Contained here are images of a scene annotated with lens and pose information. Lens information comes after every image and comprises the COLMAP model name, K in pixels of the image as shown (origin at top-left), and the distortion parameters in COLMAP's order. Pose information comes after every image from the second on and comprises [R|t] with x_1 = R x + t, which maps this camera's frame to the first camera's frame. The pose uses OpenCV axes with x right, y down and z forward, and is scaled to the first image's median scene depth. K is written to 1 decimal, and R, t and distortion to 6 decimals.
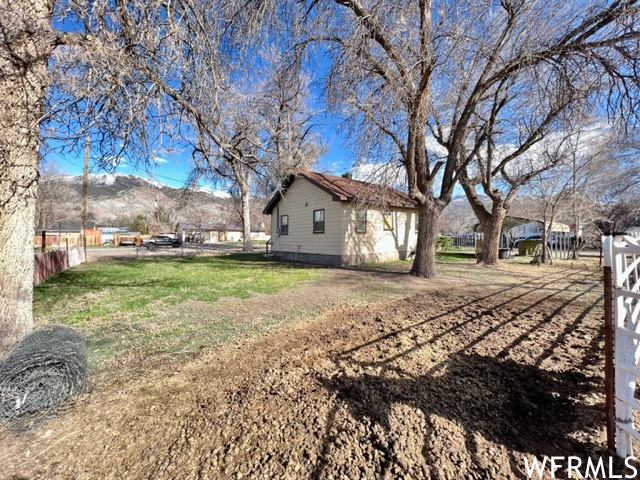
lens RADIAL K [[258.7, 0, 320.2], [0, 258.7, 239.9], [0, 0, 1]] dist [-0.000806, 0.000176]
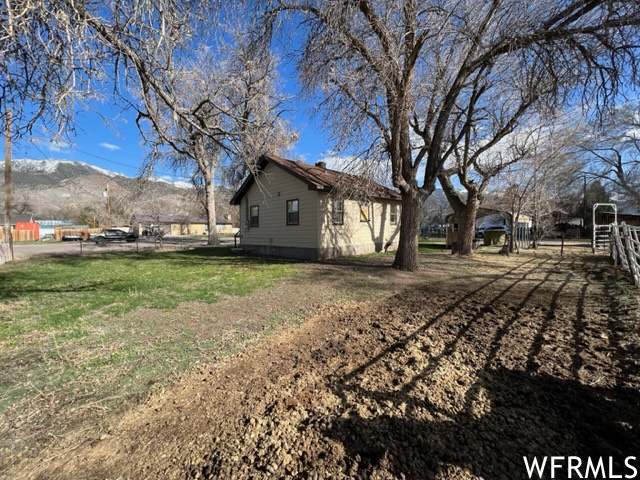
lens RADIAL K [[256.4, 0, 319.7], [0, 256.4, 238.7], [0, 0, 1]] dist [0.001040, -0.000185]
pose [[0.992737, -0.011453, 0.119761, -0.031354], [0.008418, 0.999631, 0.025824, 0.000183], [-0.120013, -0.024628, 0.992467, 0.106840]]
